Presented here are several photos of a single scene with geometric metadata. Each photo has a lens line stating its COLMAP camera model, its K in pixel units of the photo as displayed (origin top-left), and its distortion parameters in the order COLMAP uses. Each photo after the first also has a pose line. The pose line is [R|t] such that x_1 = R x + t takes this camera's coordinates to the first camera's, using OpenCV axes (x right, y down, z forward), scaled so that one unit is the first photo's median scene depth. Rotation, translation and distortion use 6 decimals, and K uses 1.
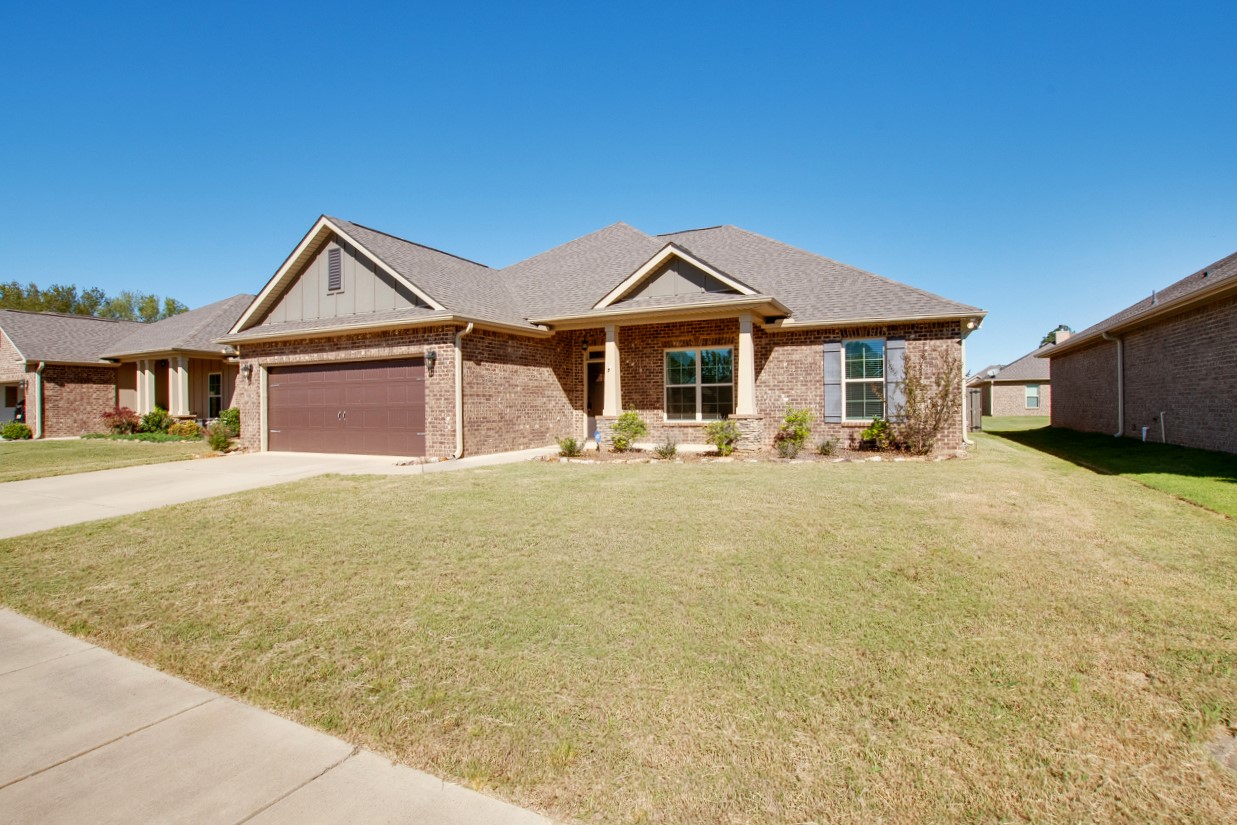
lens RADIAL K [[595.4, 0, 618.5], [0, 595.4, 412.5], [0, 0, 1]] dist [0.000091, 0.000010]
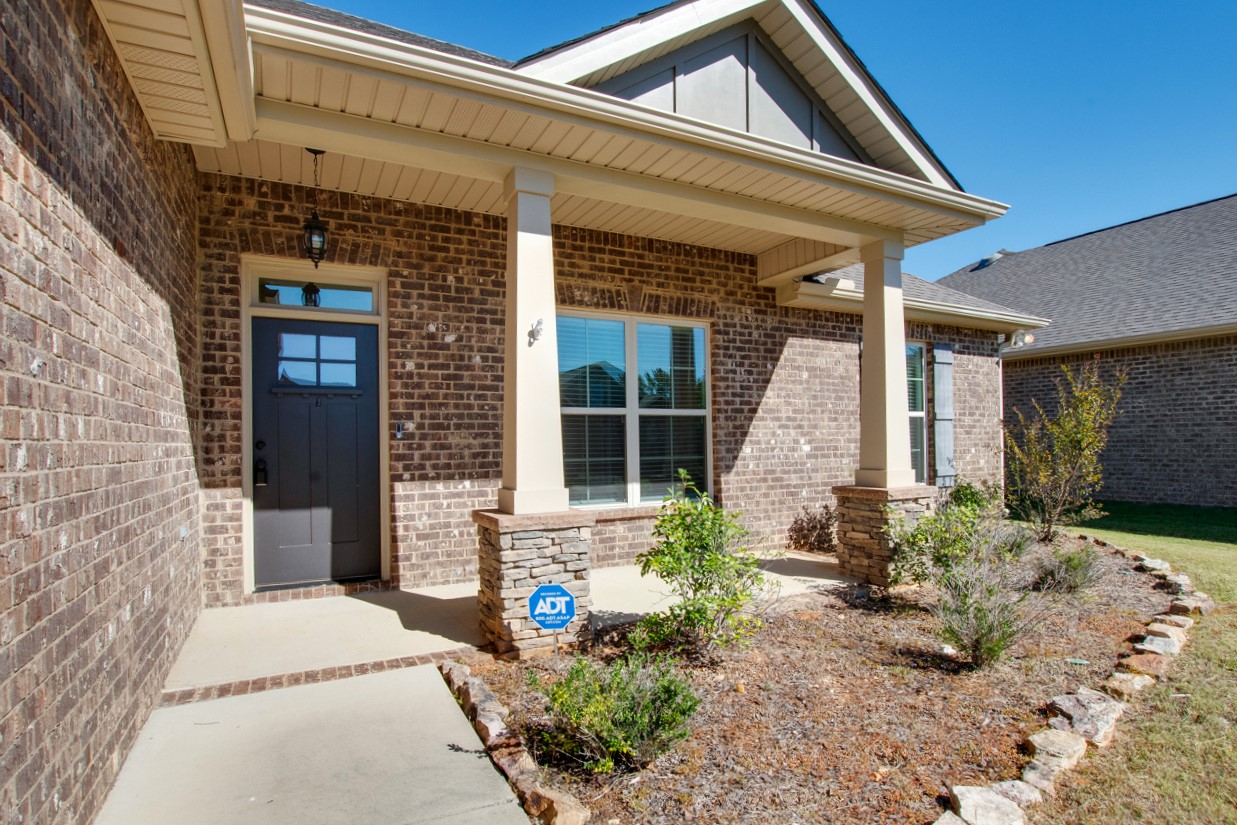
lens RADIAL K [[636.1, 0, 618.3], [0, 636.1, 443.5], [0, 0, 1]] dist [-0.000643, -0.000047]
pose [[0.590139, 0.003820, 0.807292, -0.219664], [0.013506, 0.999802, -0.014604, -0.020009], [-0.807188, 0.019521, 0.589971, 0.803488]]
